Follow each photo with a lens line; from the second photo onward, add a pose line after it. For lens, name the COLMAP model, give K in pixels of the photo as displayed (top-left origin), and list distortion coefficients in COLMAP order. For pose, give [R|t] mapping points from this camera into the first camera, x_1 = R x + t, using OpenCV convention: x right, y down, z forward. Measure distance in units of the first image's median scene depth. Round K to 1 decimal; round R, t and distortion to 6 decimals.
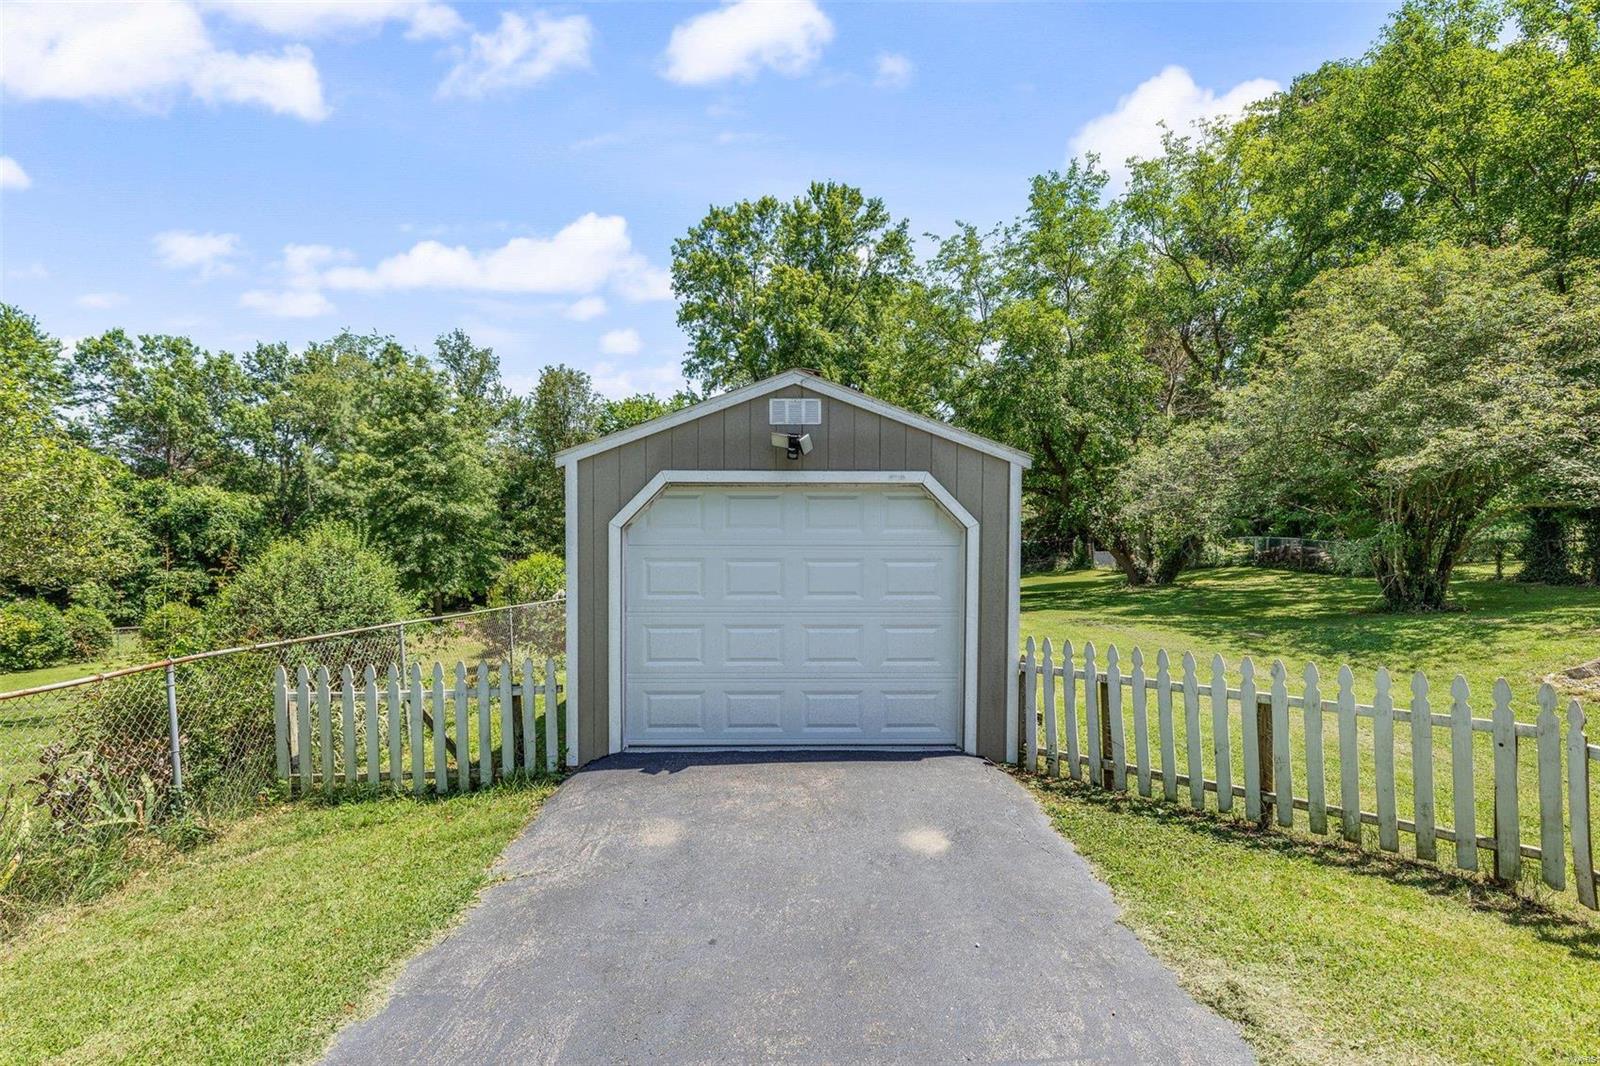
lens RADIAL K [[835.0, 0, 804.9], [0, 835.0, 525.2], [0, 0, 1]] dist [-0.000675, 0.000325]
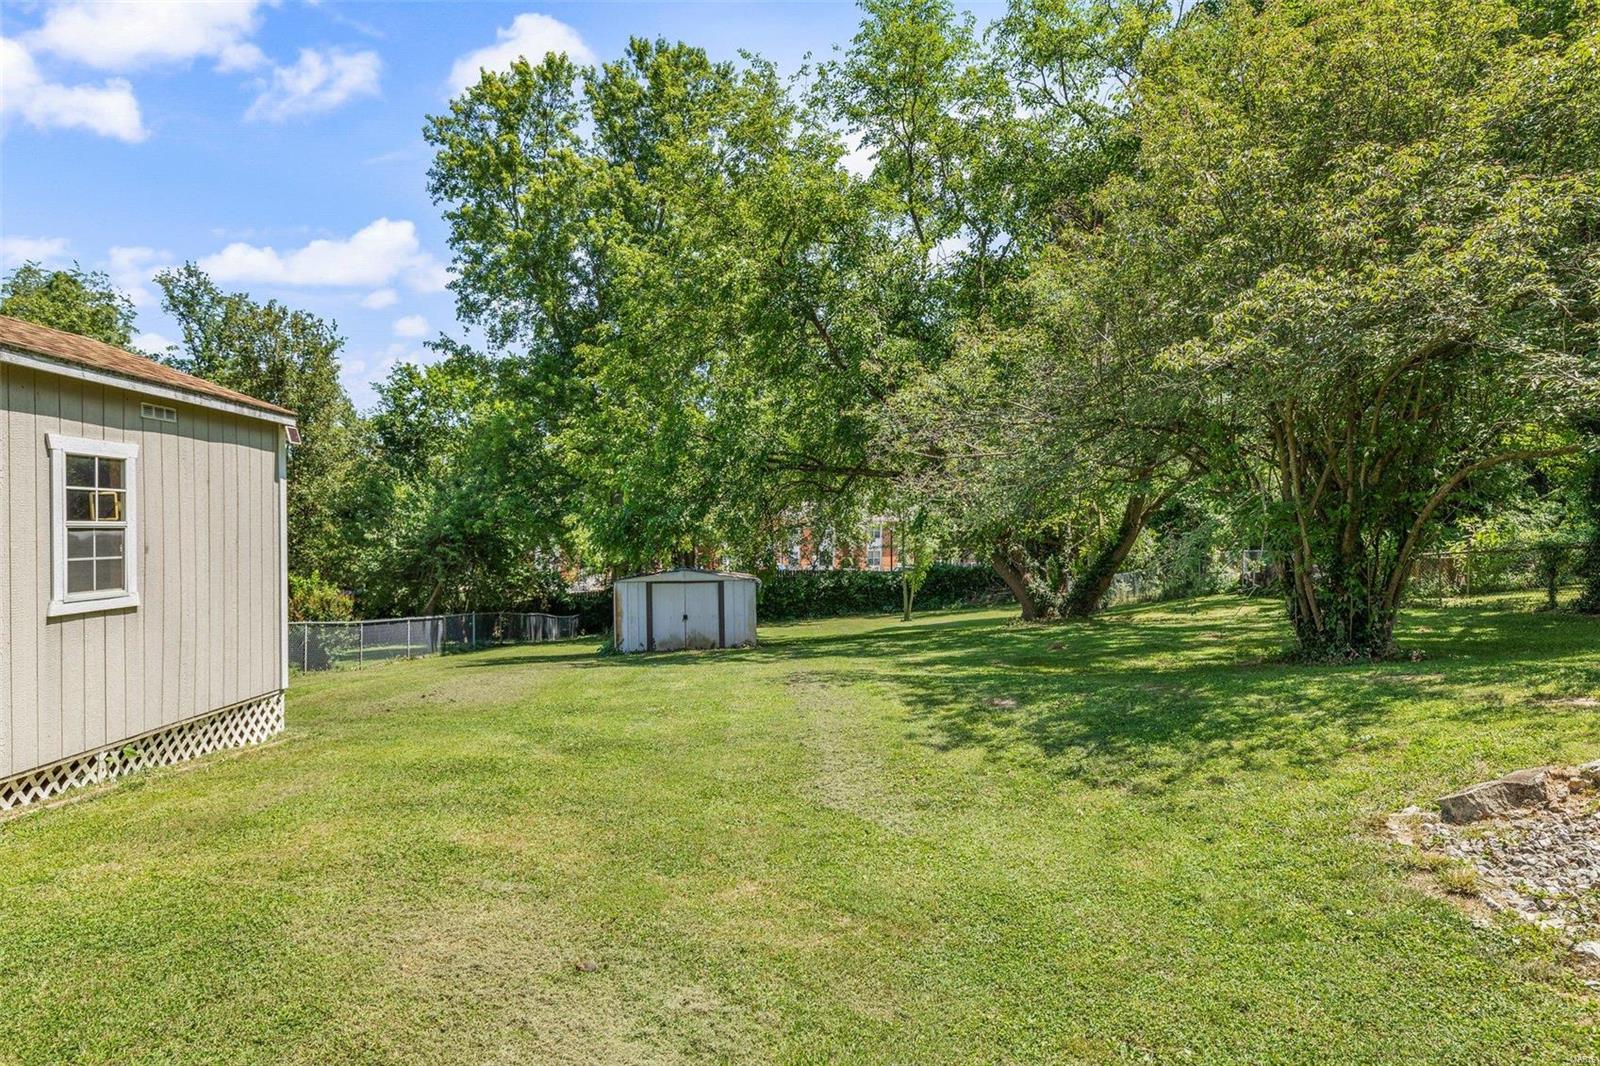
lens RADIAL K [[1079.9, 0, 795.5], [0, 1079.9, 547.0], [0, 0, 1]] dist [-0.008547, -0.001992]
pose [[0.999850, 0.004475, 0.016751, 0.134010], [-0.004460, 0.999990, -0.000936, 0.011268], [-0.016755, 0.000861, 0.999859, 0.107586]]
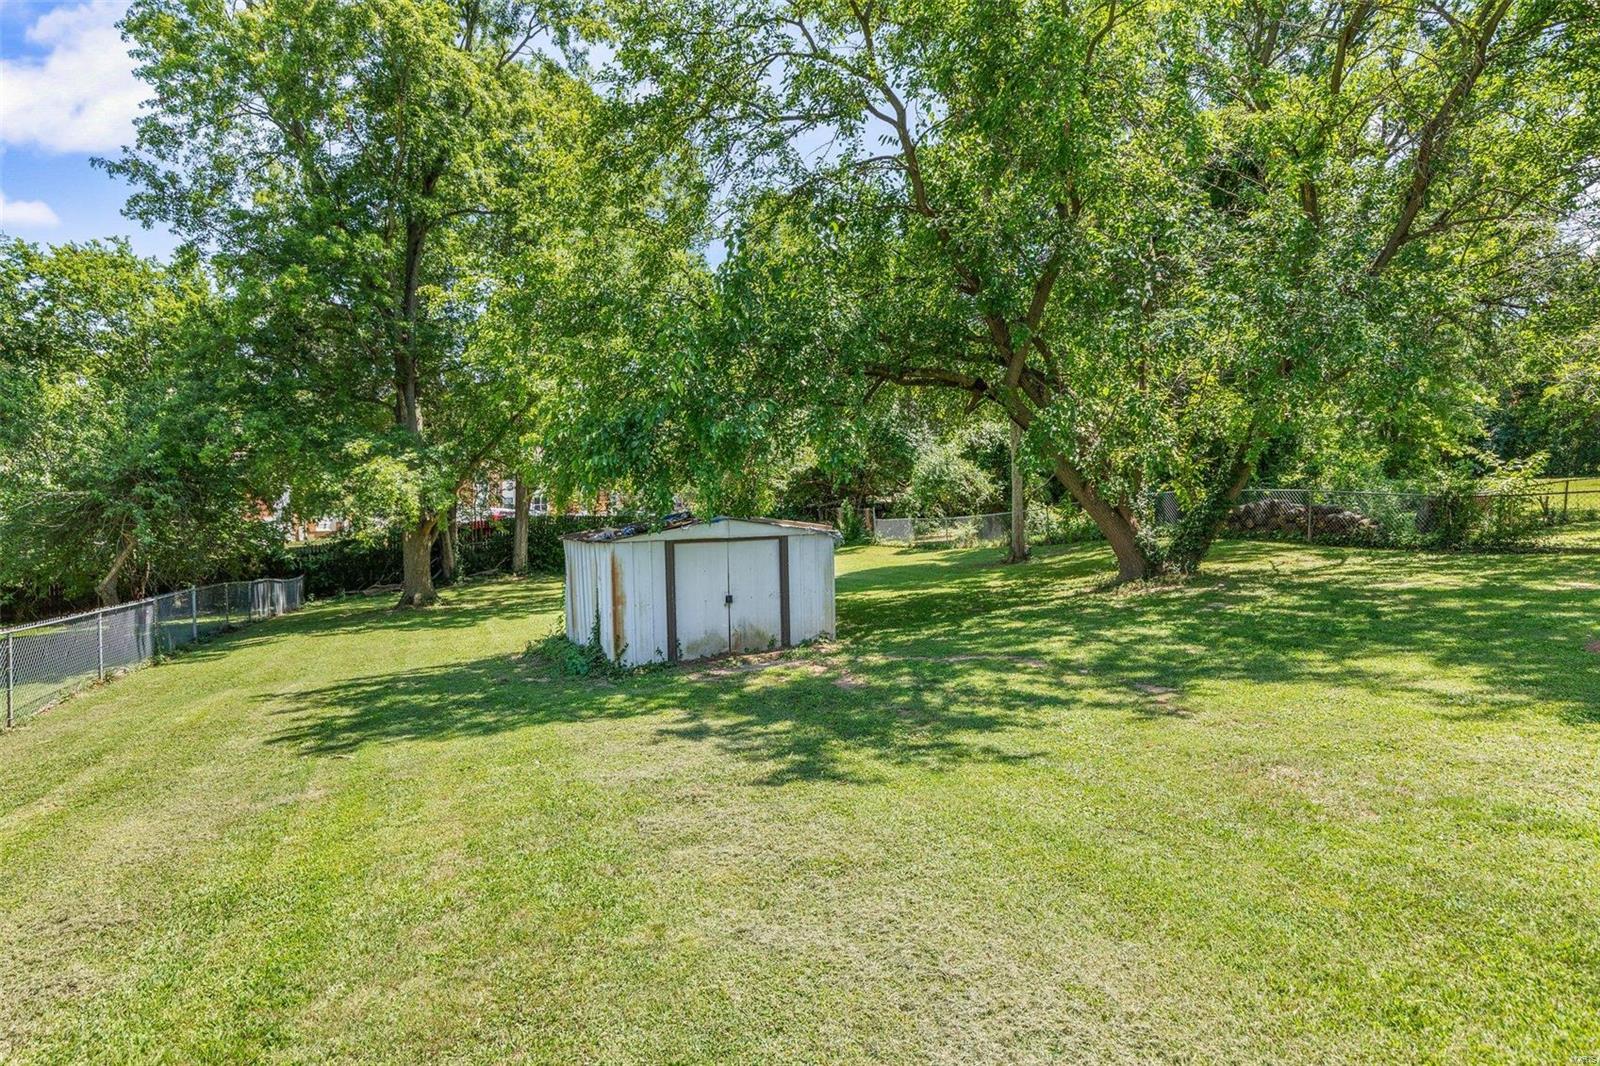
lens RADIAL K [[910.8, 0, 800.2], [0, 910.8, 515.1], [0, 0, 1]] dist [0.016573, -0.000112]
pose [[0.922346, -0.007545, 0.386291, 0.001857], [-0.000485, 0.999786, 0.020685, 0.016032], [-0.386364, -0.019266, 0.922145, 0.401547]]
